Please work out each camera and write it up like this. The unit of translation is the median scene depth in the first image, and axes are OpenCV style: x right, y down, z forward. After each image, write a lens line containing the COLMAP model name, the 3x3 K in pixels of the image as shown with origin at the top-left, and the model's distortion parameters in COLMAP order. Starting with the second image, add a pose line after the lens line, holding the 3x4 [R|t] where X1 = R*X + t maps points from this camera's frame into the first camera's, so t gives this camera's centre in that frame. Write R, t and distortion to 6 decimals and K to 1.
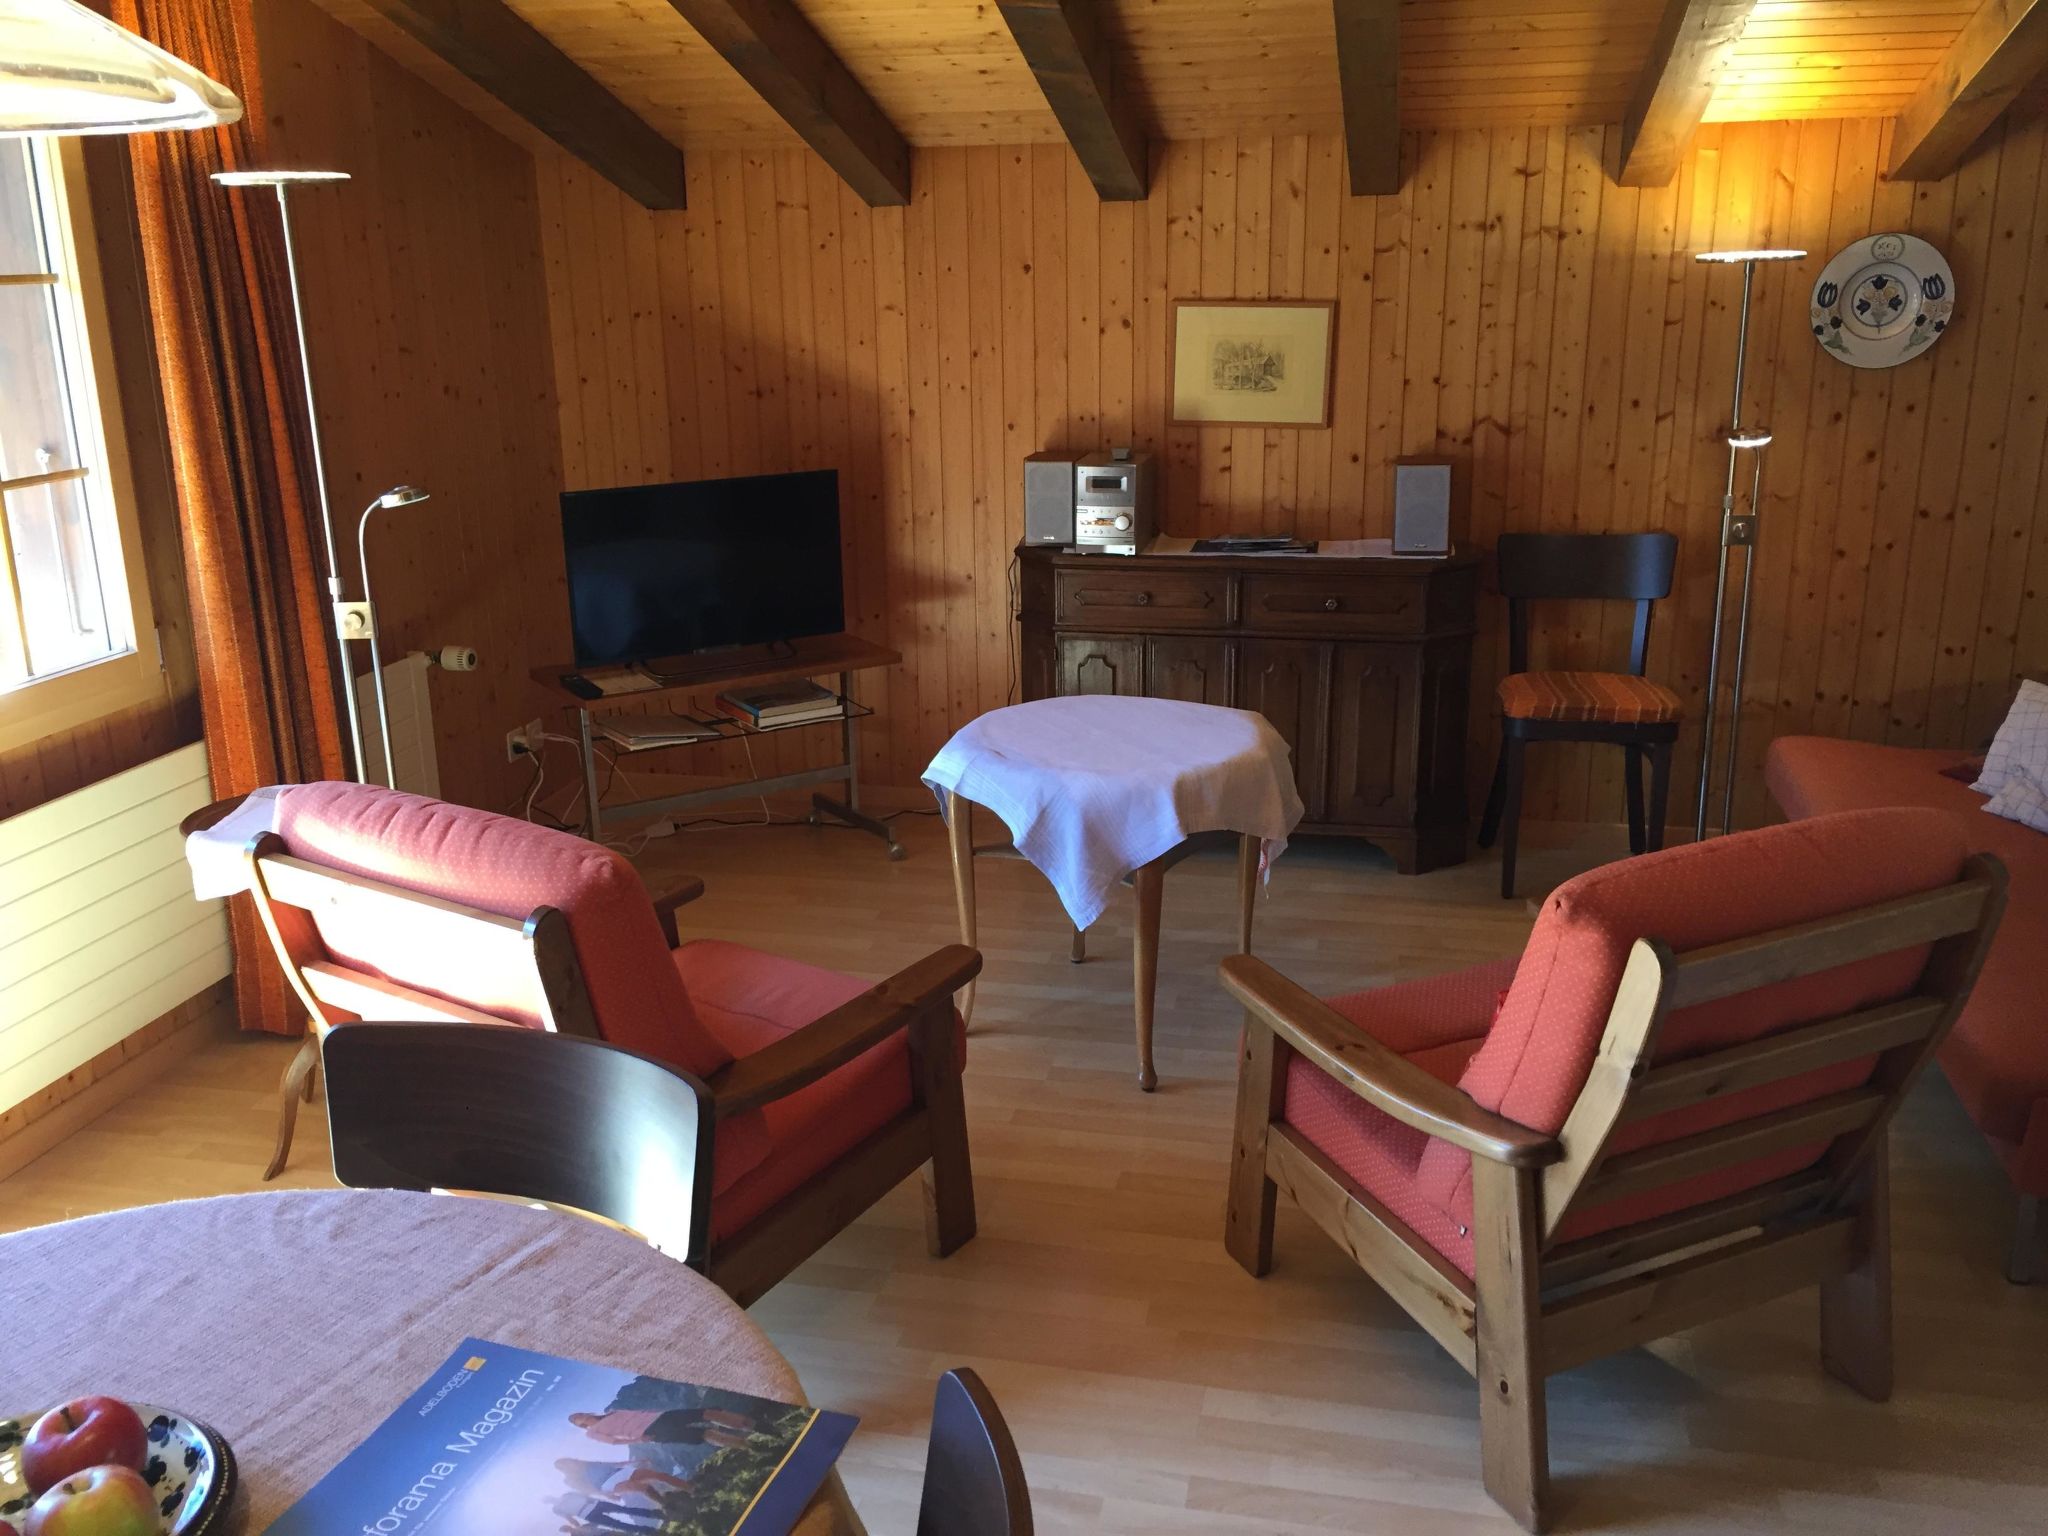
lens RADIAL K [[1727.1, 0, 1025.2], [0, 1727.1, 765.4], [0, 0, 1]] dist [0.037929, -0.038652]
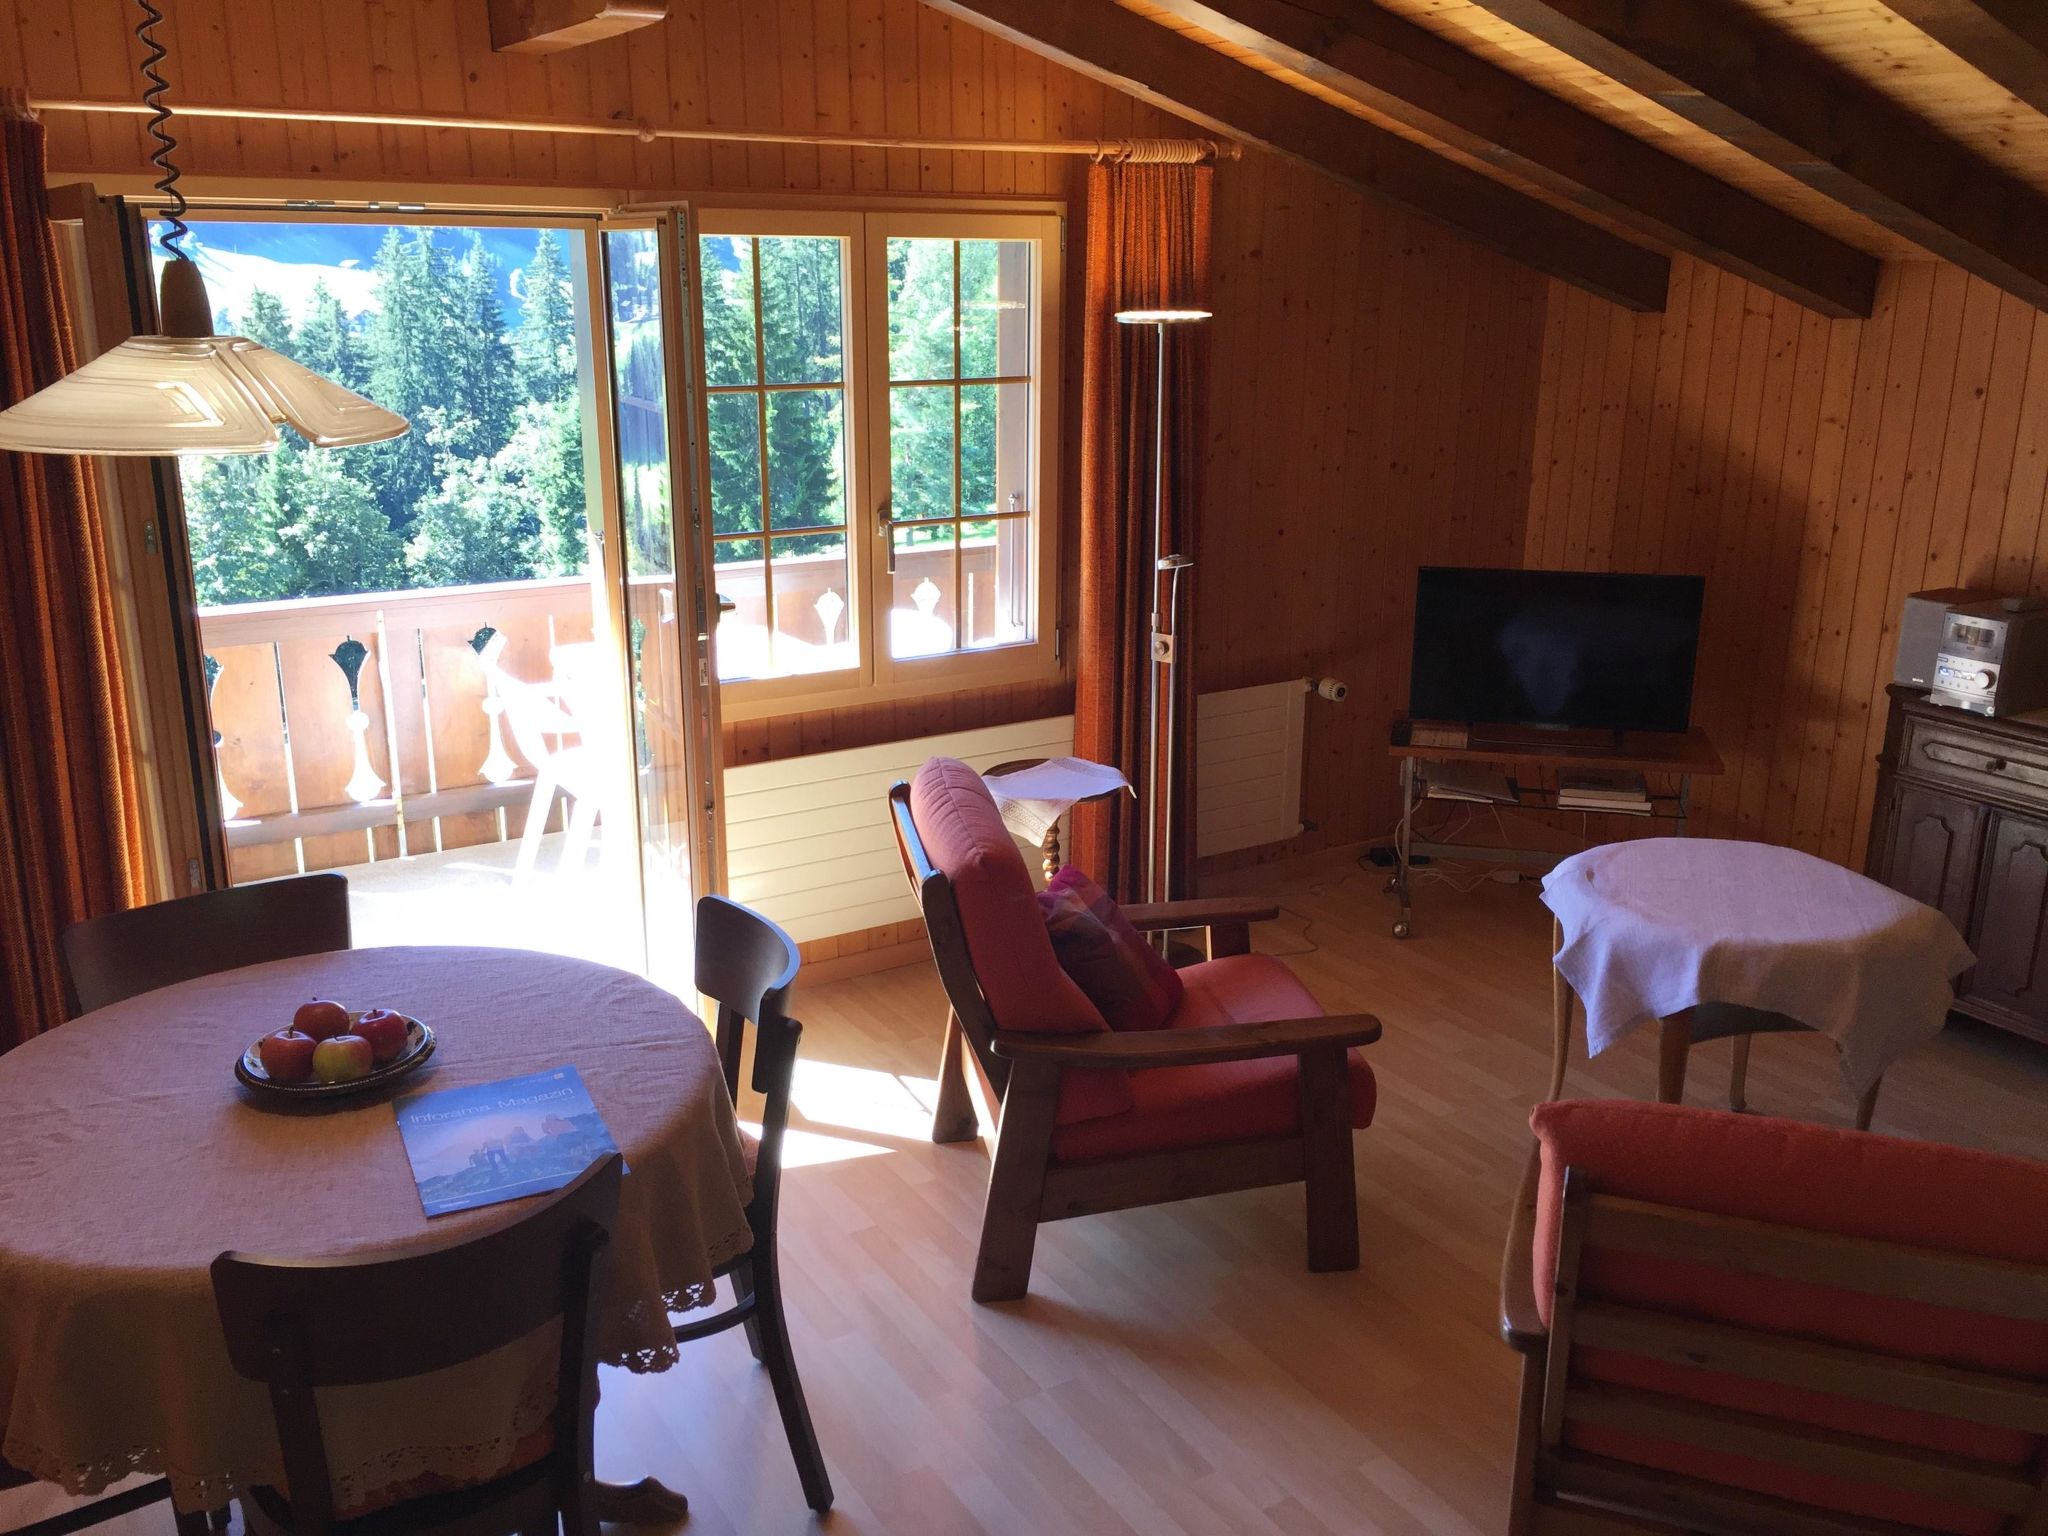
lens RADIAL K [[1727.1, 0, 1018.3], [0, 1727.1, 765.9], [0, 0, 1]] dist [0.037929, -0.038652]
pose [[0.693608, 0.218679, -0.686358, 0.341240], [-0.216957, 0.971983, 0.090433, -0.068674], [0.686905, 0.086186, 0.721619, -0.006186]]
